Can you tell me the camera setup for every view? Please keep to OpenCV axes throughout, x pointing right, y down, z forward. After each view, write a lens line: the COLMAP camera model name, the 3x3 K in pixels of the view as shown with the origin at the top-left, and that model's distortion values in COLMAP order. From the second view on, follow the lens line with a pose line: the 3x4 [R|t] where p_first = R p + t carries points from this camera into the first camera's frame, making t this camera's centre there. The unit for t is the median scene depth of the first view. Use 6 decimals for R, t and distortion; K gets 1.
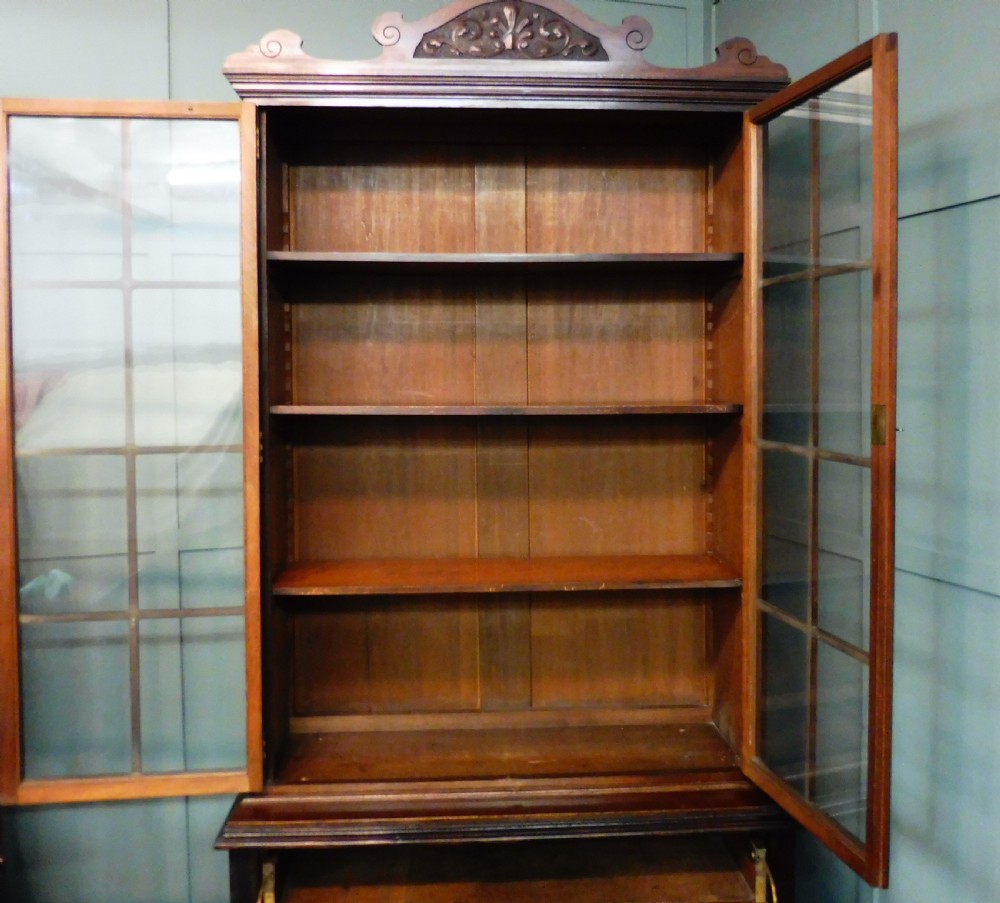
lens RADIAL K [[1043.7, 0, 501.1], [0, 1043.7, 392.3], [0, 0, 1]] dist [-0.013895, -0.028850]
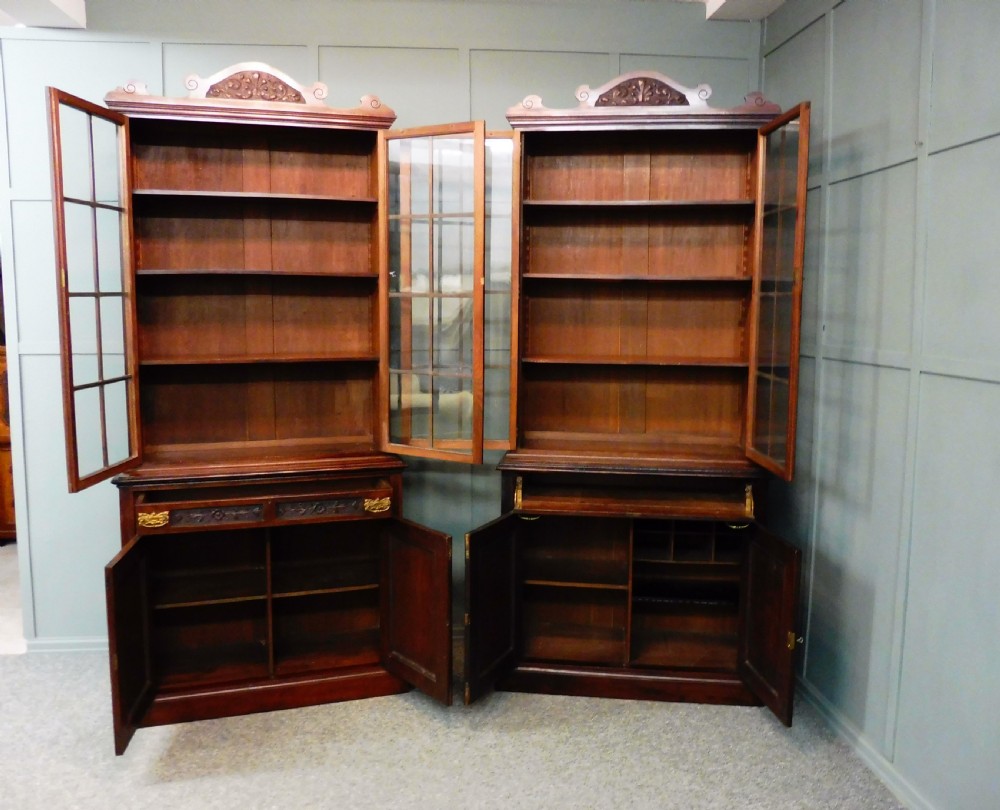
lens RADIAL K [[878.7, 0, 498.9], [0, 878.7, 384.6], [0, 0, 1]] dist [-0.009142, -0.006357]
pose [[0.983939, 0.032164, -0.175586, 0.046346], [-0.018487, 0.996705, 0.078977, 0.085536], [0.177548, -0.074463, 0.981291, -0.684708]]
